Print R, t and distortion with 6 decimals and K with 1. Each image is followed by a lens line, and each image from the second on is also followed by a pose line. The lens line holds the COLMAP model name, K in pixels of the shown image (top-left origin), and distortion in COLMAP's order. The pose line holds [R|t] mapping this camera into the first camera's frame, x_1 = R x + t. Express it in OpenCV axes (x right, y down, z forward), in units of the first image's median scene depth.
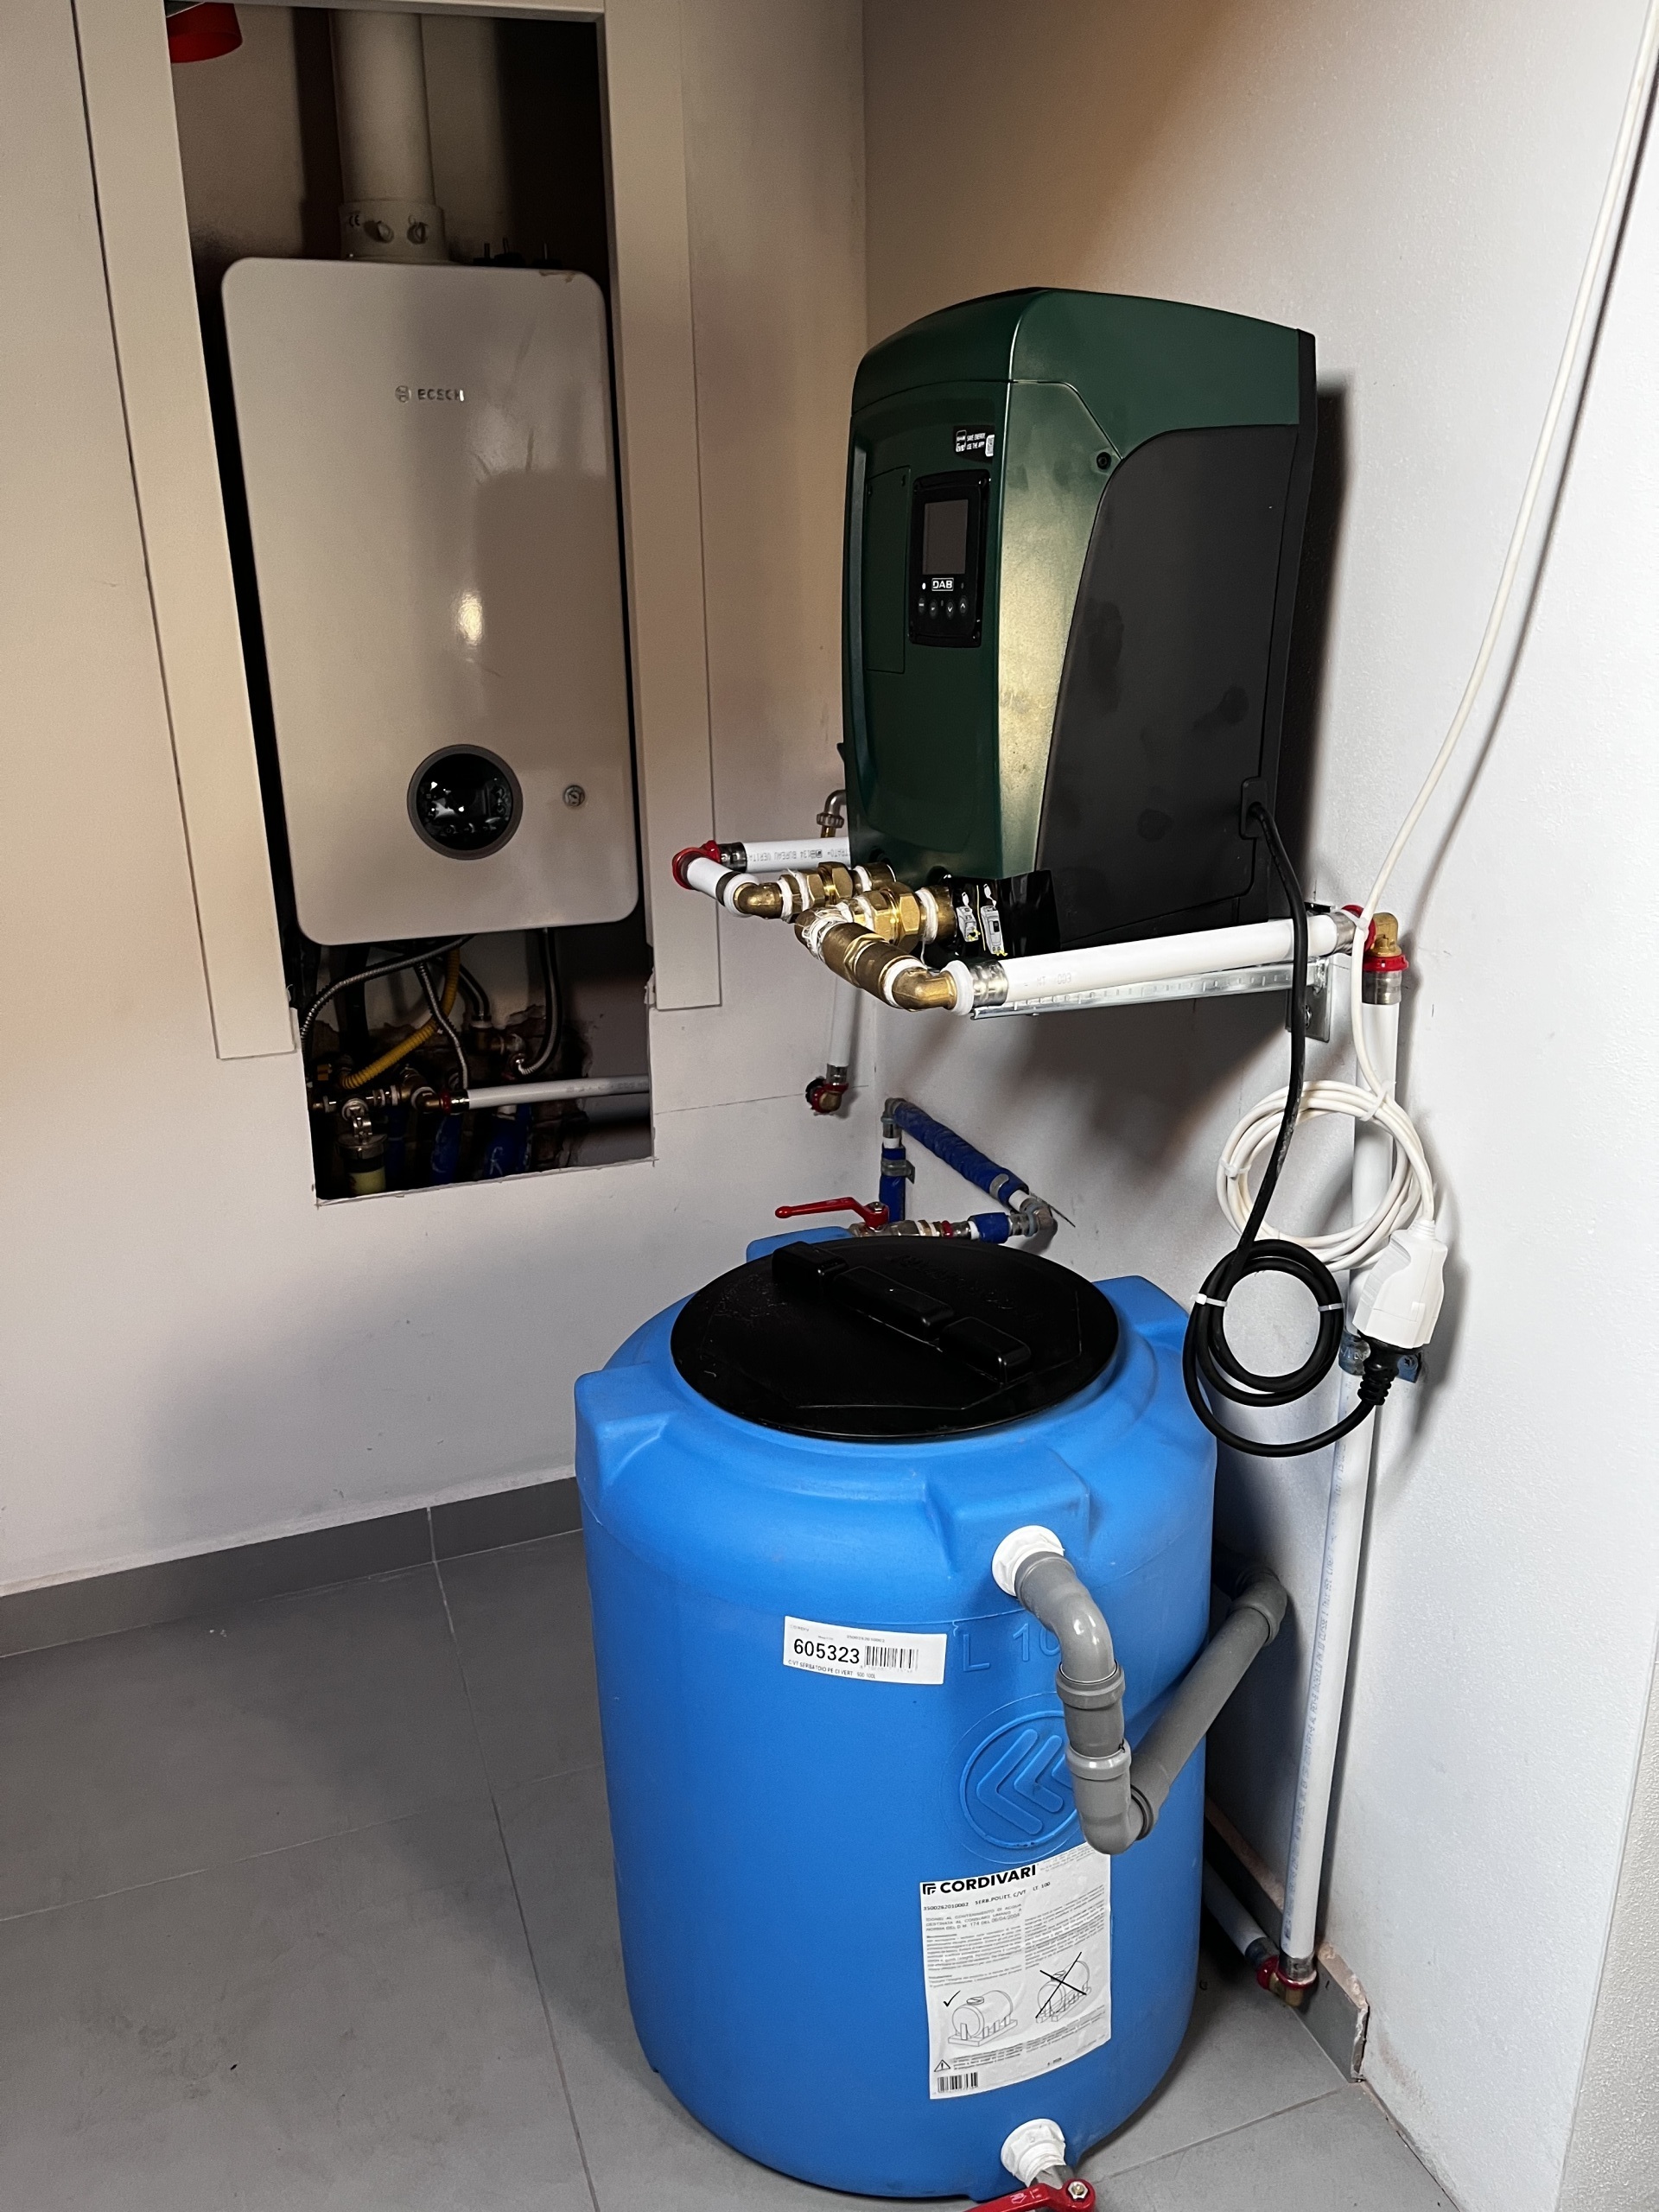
lens RADIAL K [[1671.6, 0, 819.4], [0, 1671.6, 1119.8], [0, 0, 1]] dist [0.031570, -0.009033]
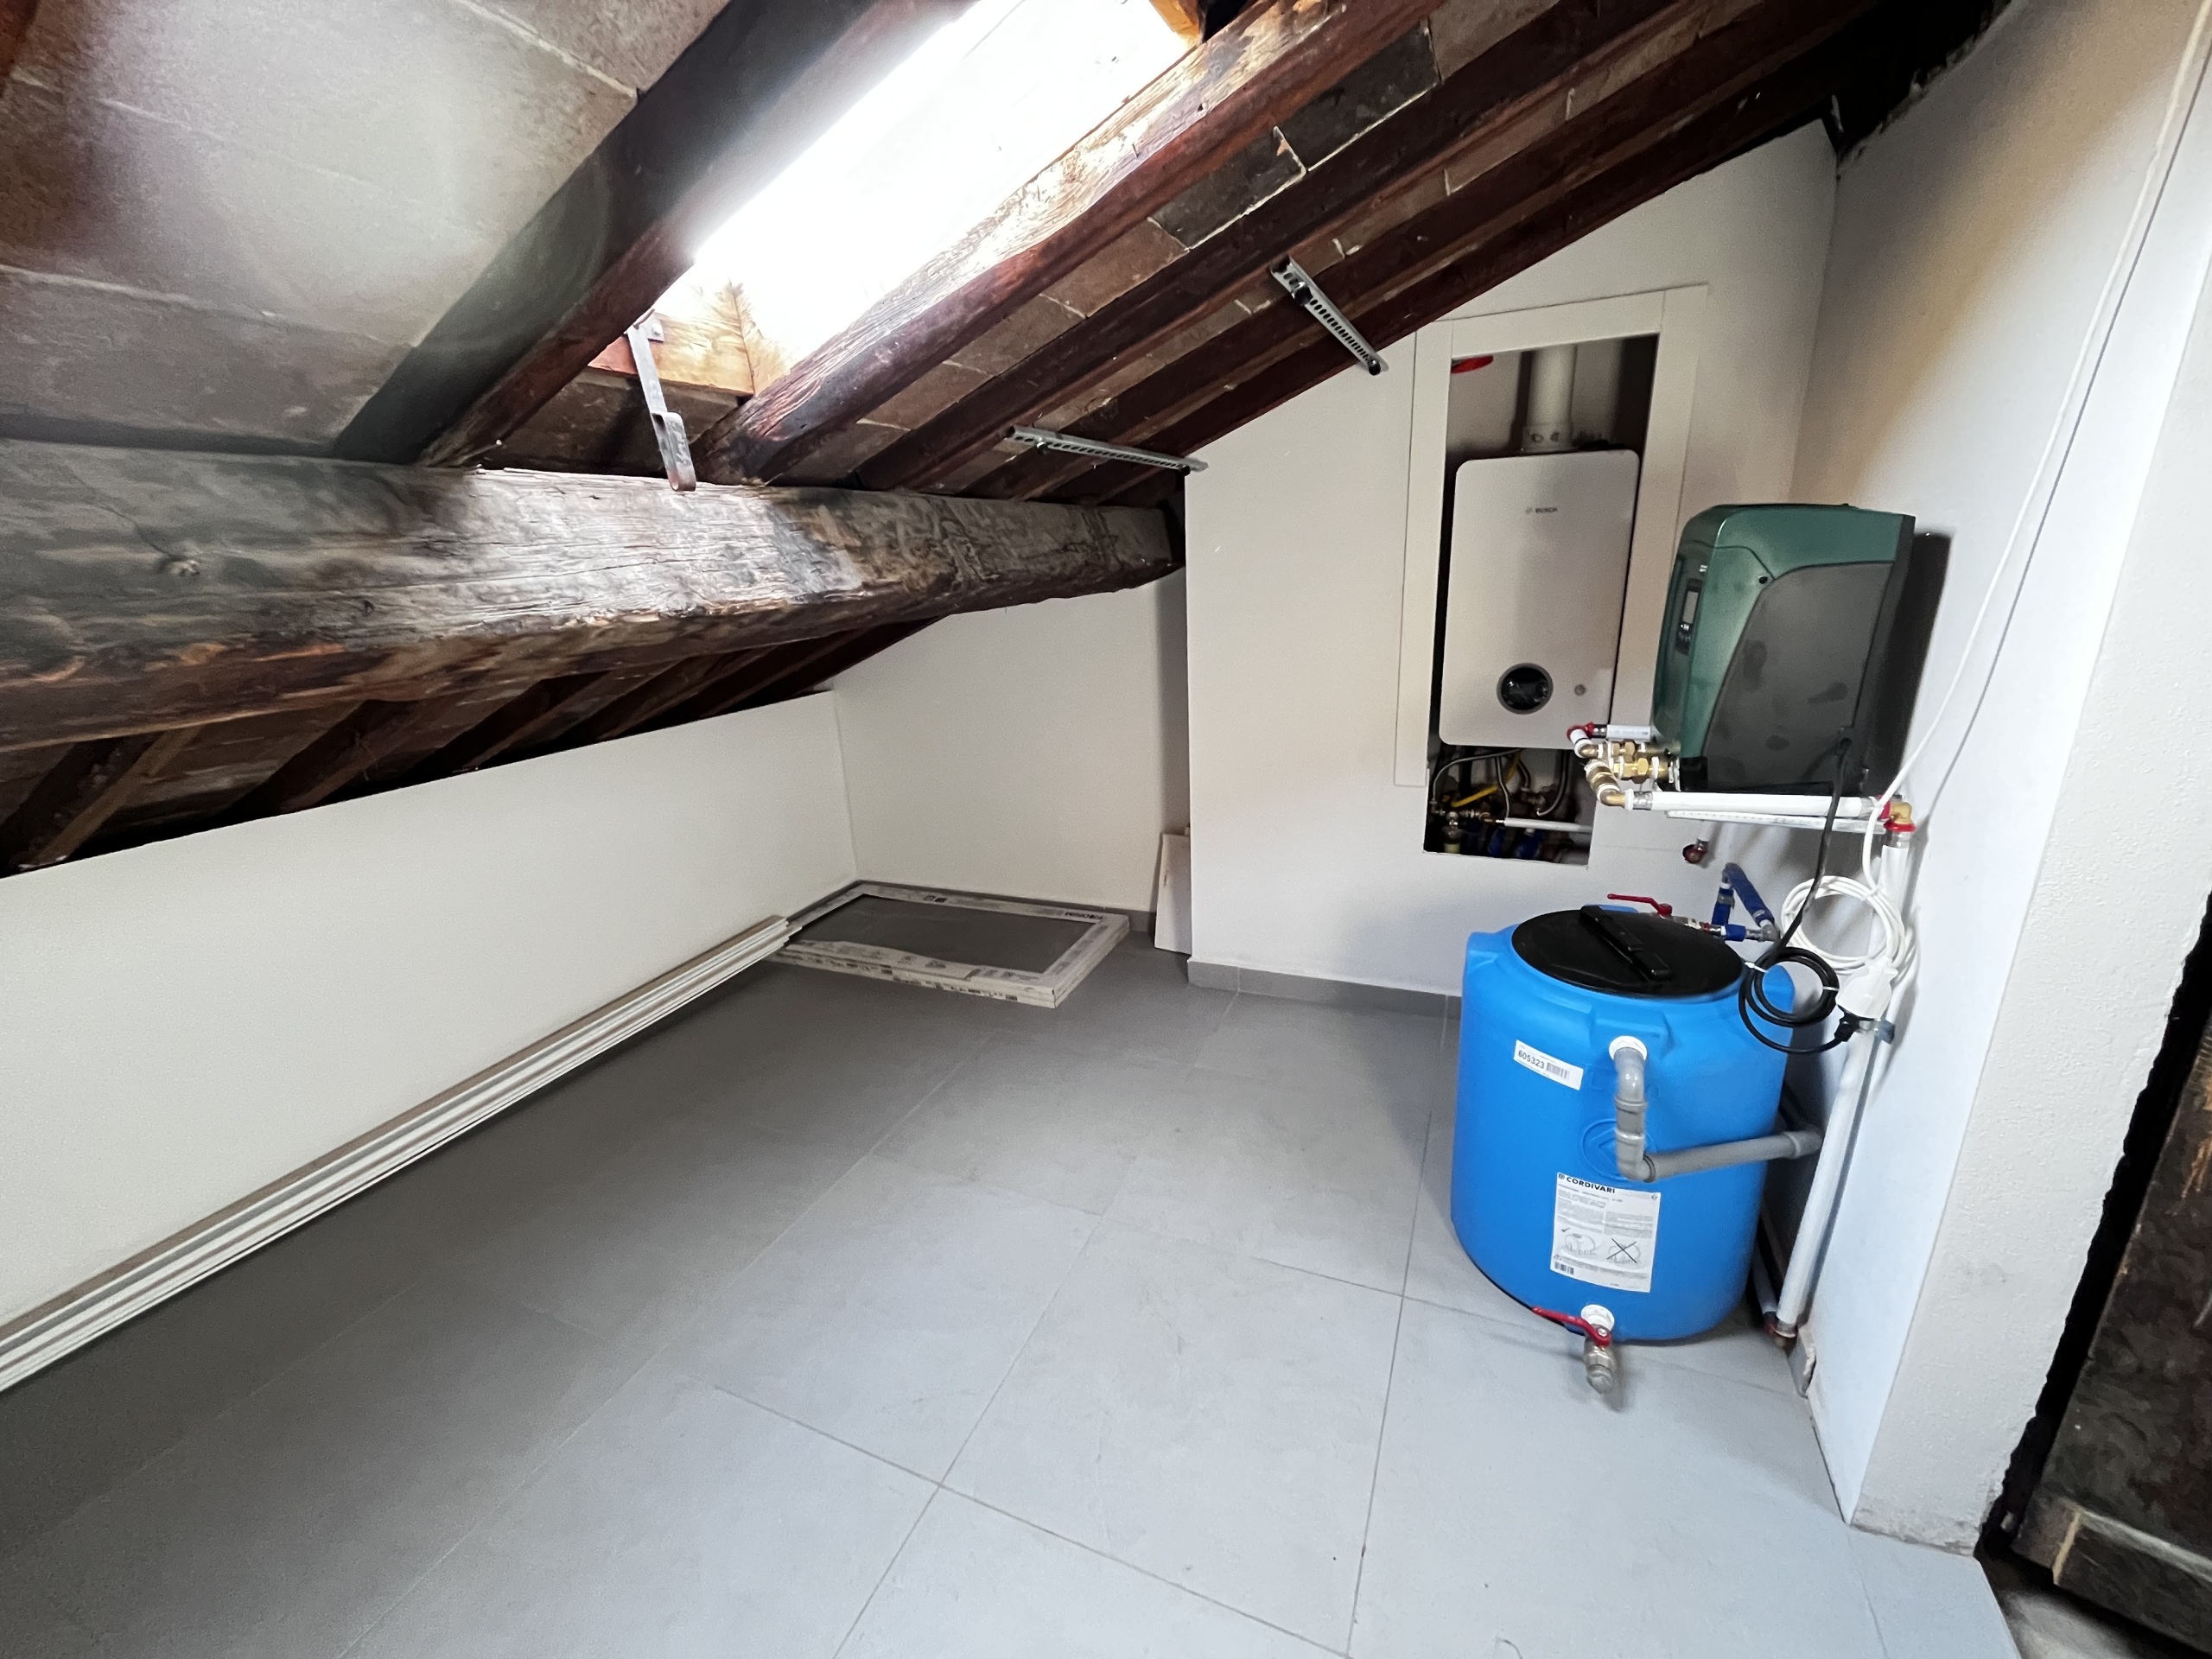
lens RADIAL K [[899.3, 0, 1107.6], [0, 899.3, 828.6], [0, 0, 1]] dist [-0.004186, -0.000879]
pose [[0.725077, 0.192502, -0.661216, 0.213739], [-0.185806, 0.979215, 0.081331, -0.002377], [0.663129, 0.063887, 0.745774, -0.243842]]
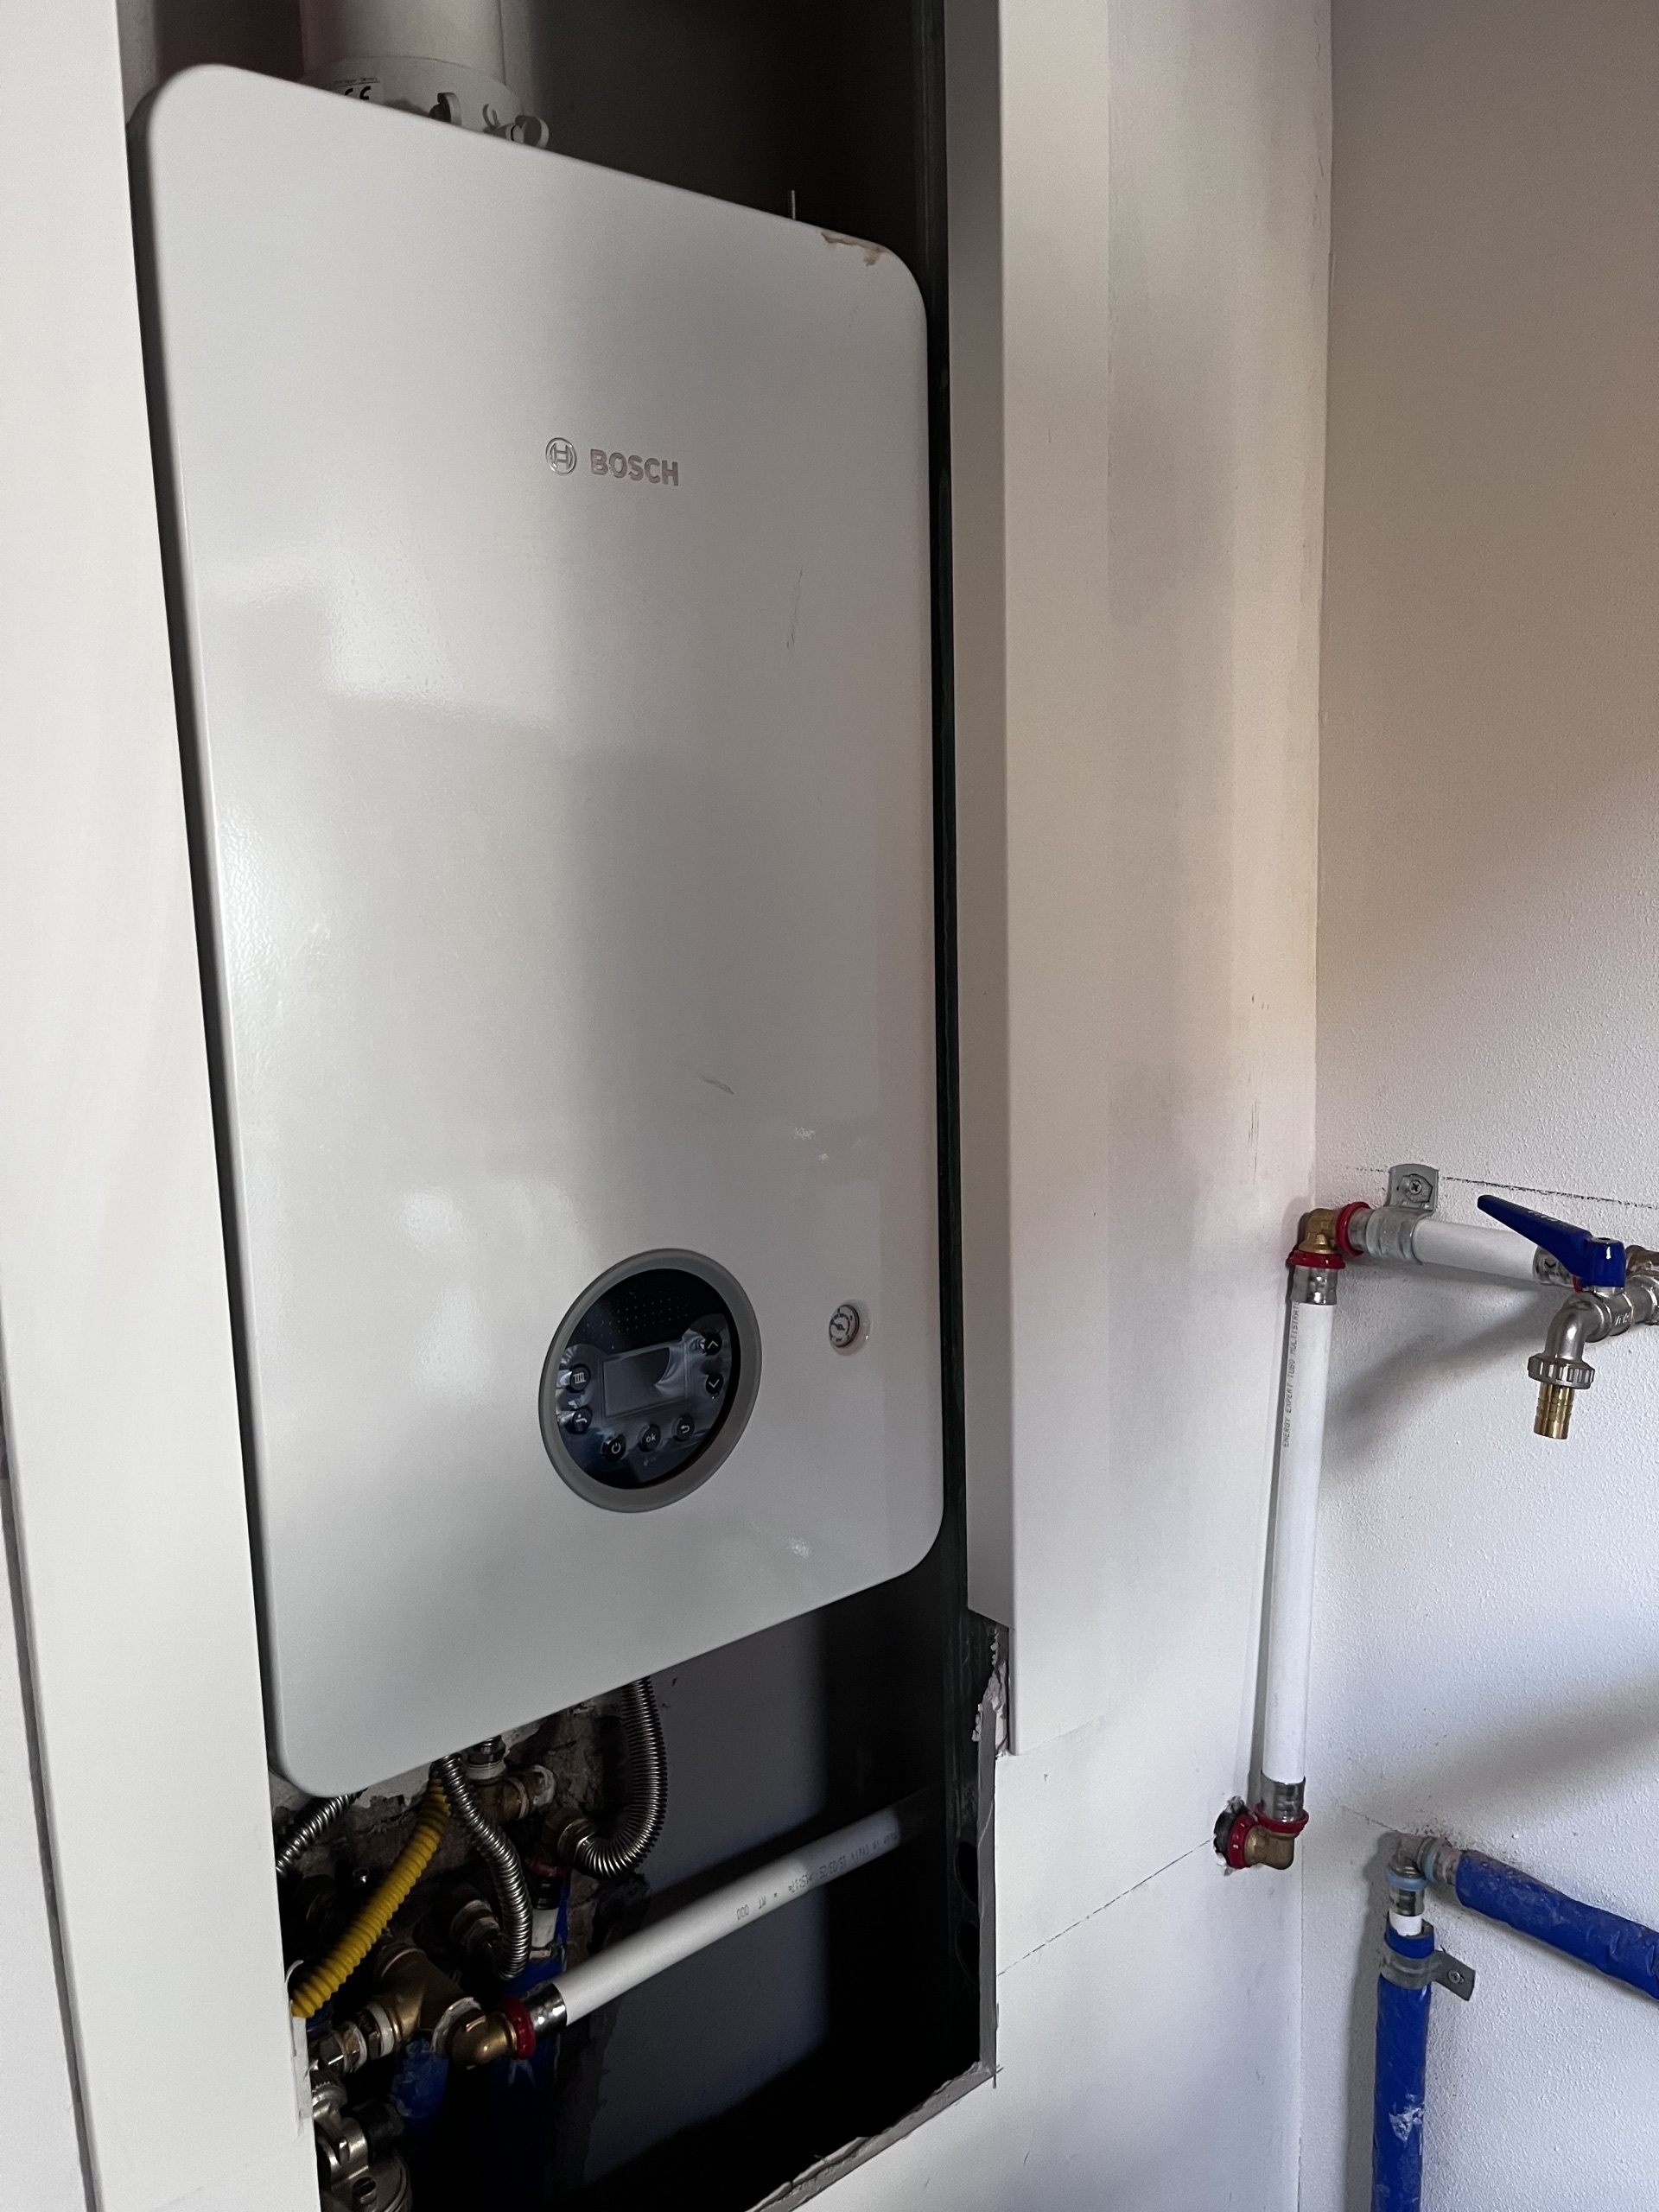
lens RADIAL K [[1671.6, 0, 835.4], [0, 1671.6, 1125.0], [0, 0, 1]] dist [0.031570, -0.009033]
pose [[0.939262, -0.053761, 0.338964, -0.314824], [0.108892, 0.983306, -0.145781, -0.188545], [-0.325468, 0.173837, 0.929436, 0.585095]]
